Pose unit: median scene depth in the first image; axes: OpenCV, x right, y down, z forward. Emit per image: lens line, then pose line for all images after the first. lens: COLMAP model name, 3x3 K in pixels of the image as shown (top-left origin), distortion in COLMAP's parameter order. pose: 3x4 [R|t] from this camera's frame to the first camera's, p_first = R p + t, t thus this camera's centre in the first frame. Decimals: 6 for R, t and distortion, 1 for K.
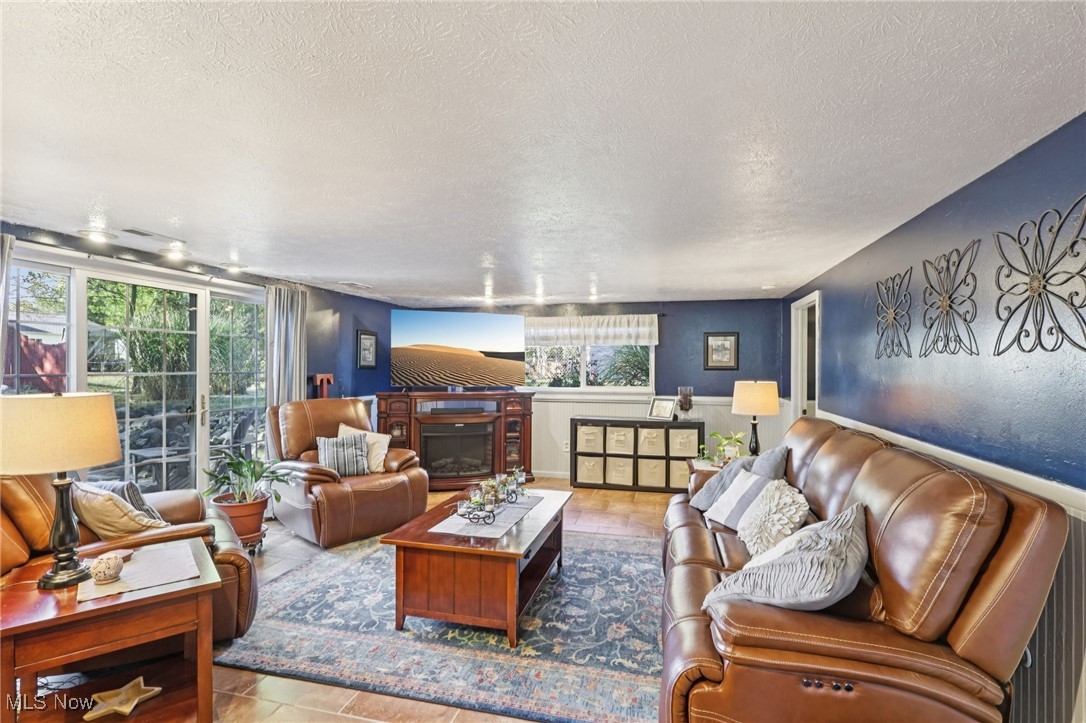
lens RADIAL K [[521.5, 0, 540.2], [0, 521.5, 364.2], [0, 0, 1]] dist [-0.003939, 0.000979]
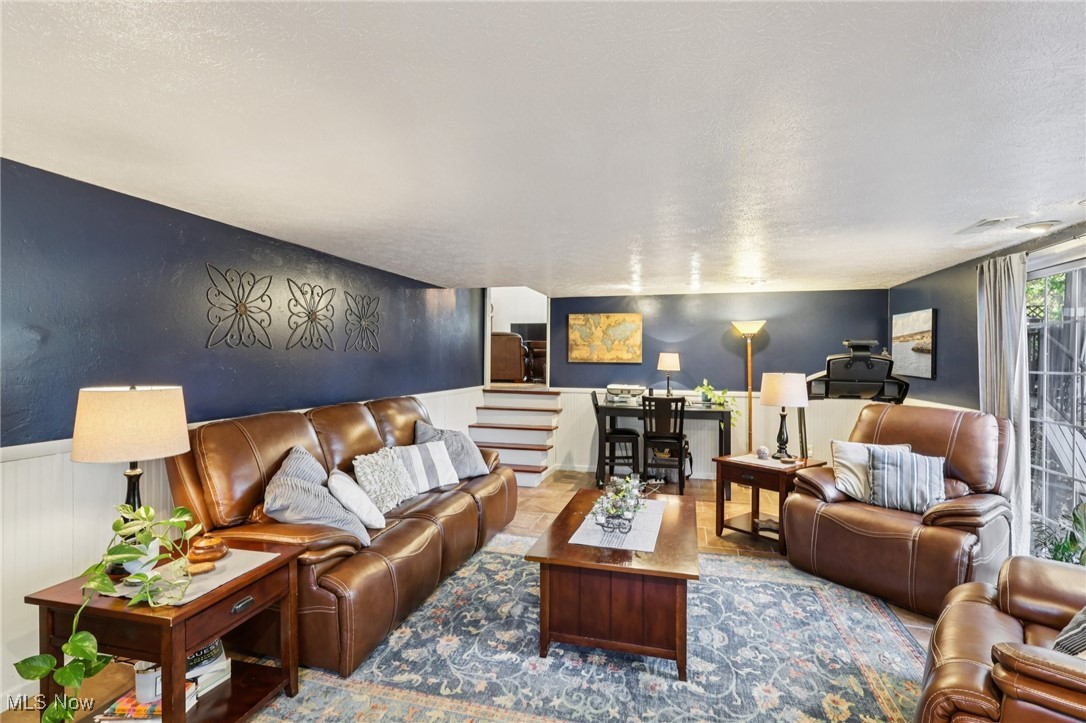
lens RADIAL K [[521.5, 0, 537.8], [0, 521.5, 359.5], [0, 0, 1]] dist [-0.003939, 0.000979]
pose [[-0.999529, -0.008186, 0.029569, 0.017542], [-0.008232, 0.999965, -0.001428, 0.002876], [-0.029556, -0.001671, -0.999562, 1.029663]]
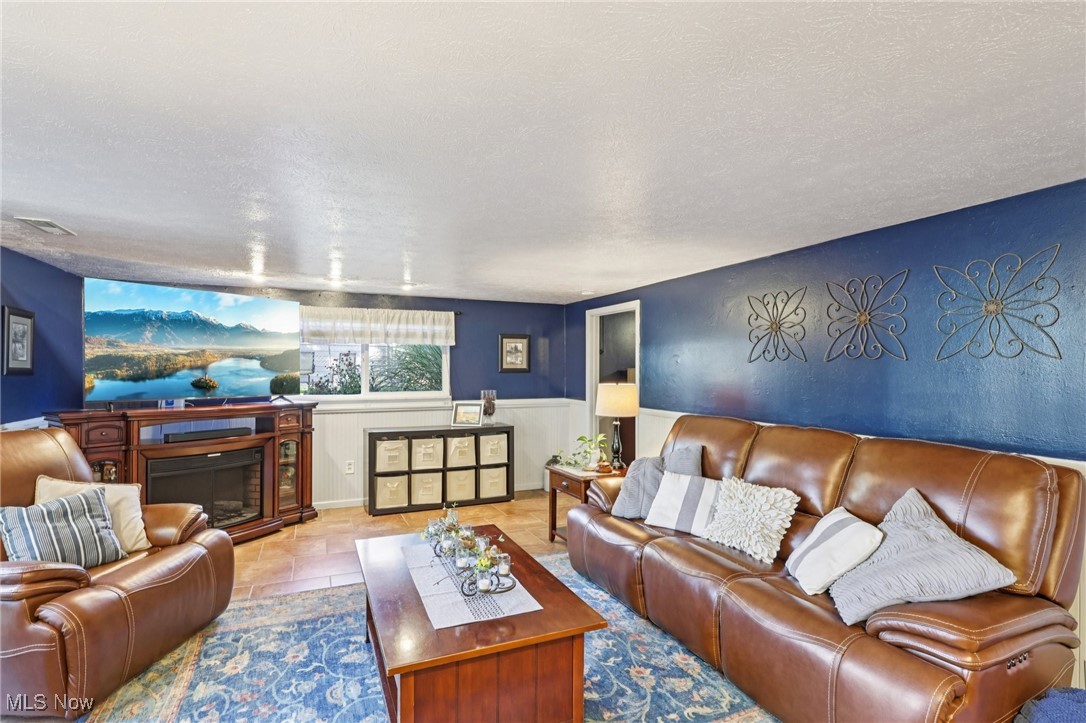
lens RADIAL K [[521.5, 0, 540.8], [0, 521.5, 367.1], [0, 0, 1]] dist [-0.003939, 0.000979]
pose [[0.788073, -0.000374, 0.615582, -0.240370], [-0.002307, 0.999991, 0.003560, -0.002620], [-0.615578, -0.004226, 0.788065, 0.196286]]
